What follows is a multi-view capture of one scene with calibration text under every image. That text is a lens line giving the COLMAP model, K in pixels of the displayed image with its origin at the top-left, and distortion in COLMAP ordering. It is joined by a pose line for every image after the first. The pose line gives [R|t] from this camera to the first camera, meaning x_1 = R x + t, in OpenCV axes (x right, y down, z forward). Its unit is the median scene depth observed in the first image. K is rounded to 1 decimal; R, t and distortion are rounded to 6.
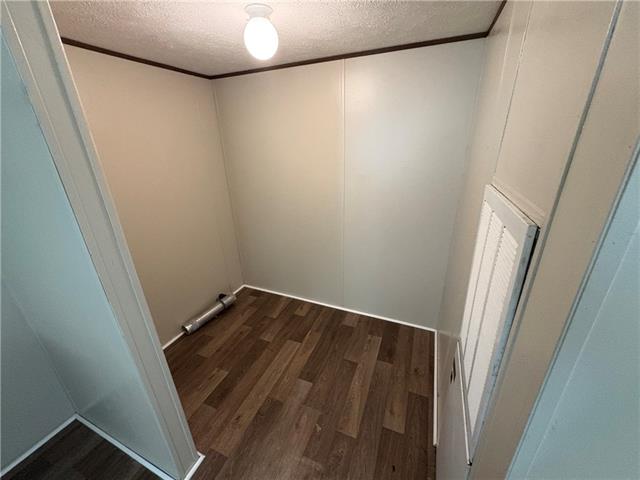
lens RADIAL K [[255.6, 0, 320.8], [0, 255.6, 238.6], [0, 0, 1]] dist [-0.000552, -0.000043]
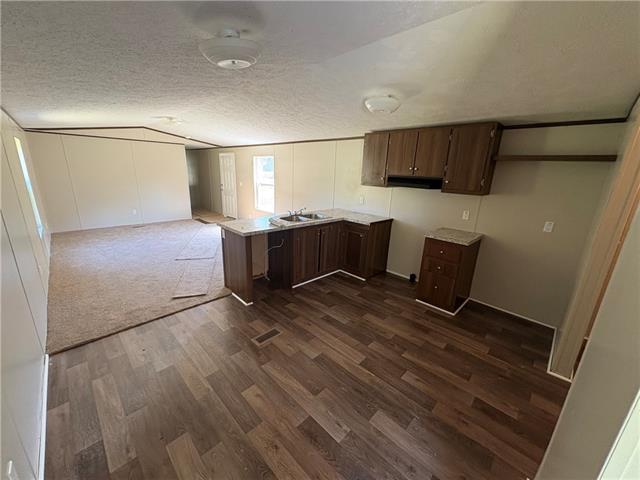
lens RADIAL K [[255.6, 0, 319.8], [0, 255.6, 241.3], [0, 0, 1]] dist [-0.000552, -0.000043]
pose [[-0.374810, 0.266684, -0.887917, 0.813210], [-0.359473, 0.841006, 0.404336, -0.385729], [0.854574, 0.470731, -0.219352, 0.929392]]
